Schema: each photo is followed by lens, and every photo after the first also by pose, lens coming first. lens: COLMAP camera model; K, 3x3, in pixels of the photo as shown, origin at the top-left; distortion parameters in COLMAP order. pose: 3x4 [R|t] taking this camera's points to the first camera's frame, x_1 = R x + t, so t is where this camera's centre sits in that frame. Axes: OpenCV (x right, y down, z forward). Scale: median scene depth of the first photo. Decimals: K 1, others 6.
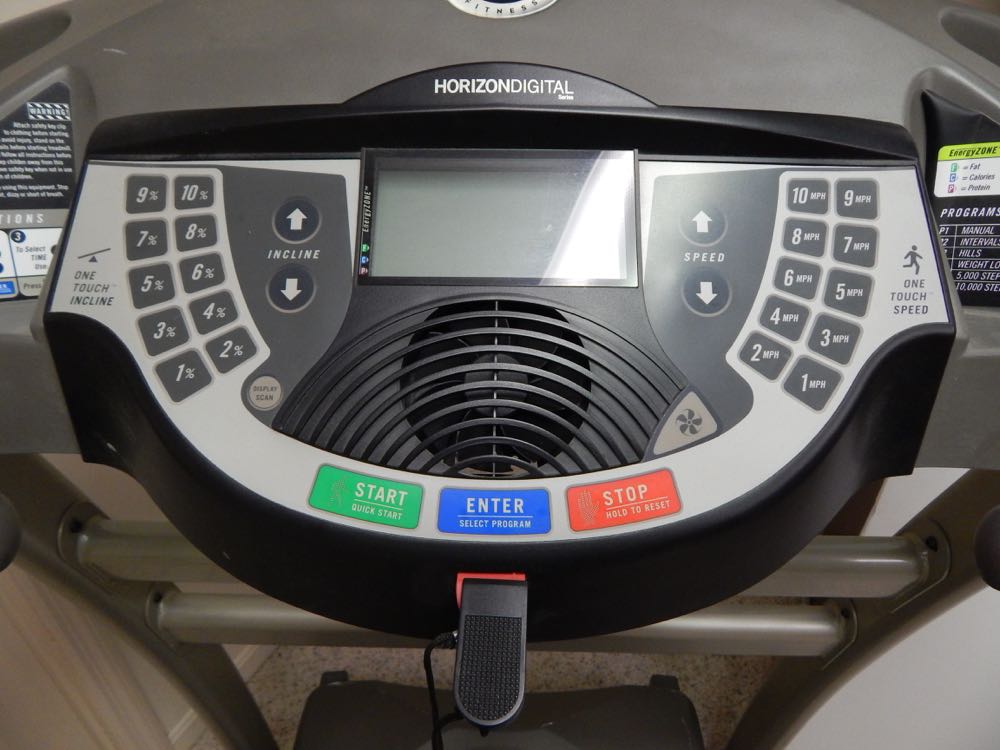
lens RADIAL K [[672.3, 0, 501.5], [0, 672.3, 372.5], [0, 0, 1]] dist [0.009305, -0.003192]
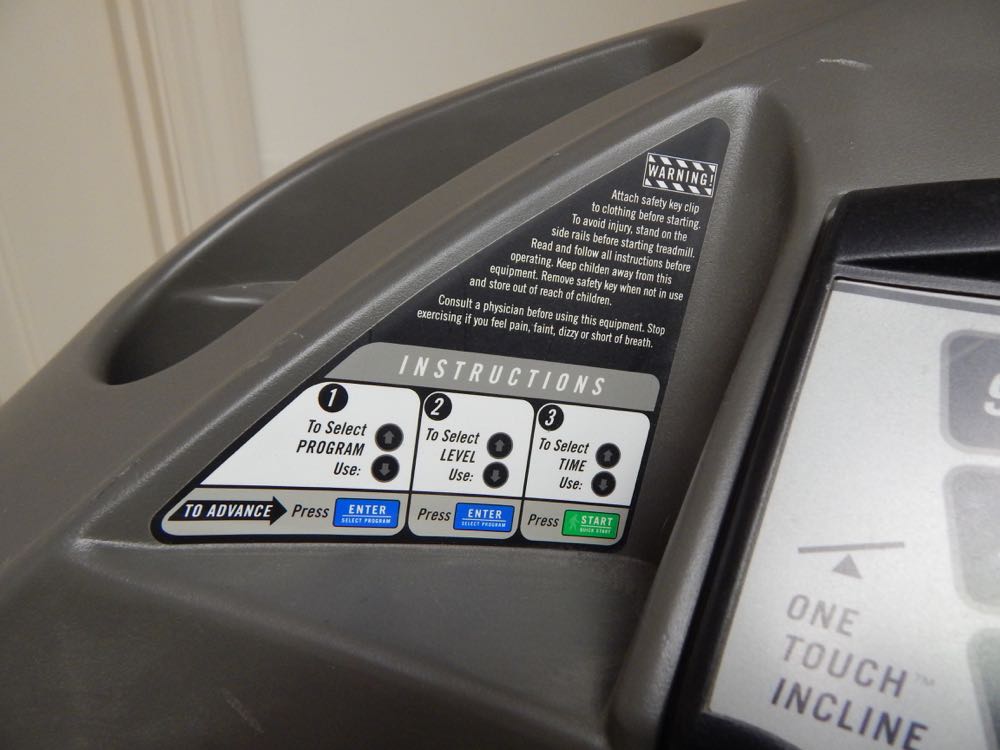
lens RADIAL K [[672.3, 0, 501.2], [0, 672.3, 377.4], [0, 0, 1]] dist [0.009305, -0.003192]
pose [[0.910518, 0.161977, -0.380421, -0.580583], [-0.237899, 0.957752, -0.161604, -0.146049], [0.338173, 0.237645, 0.910584, 0.562979]]
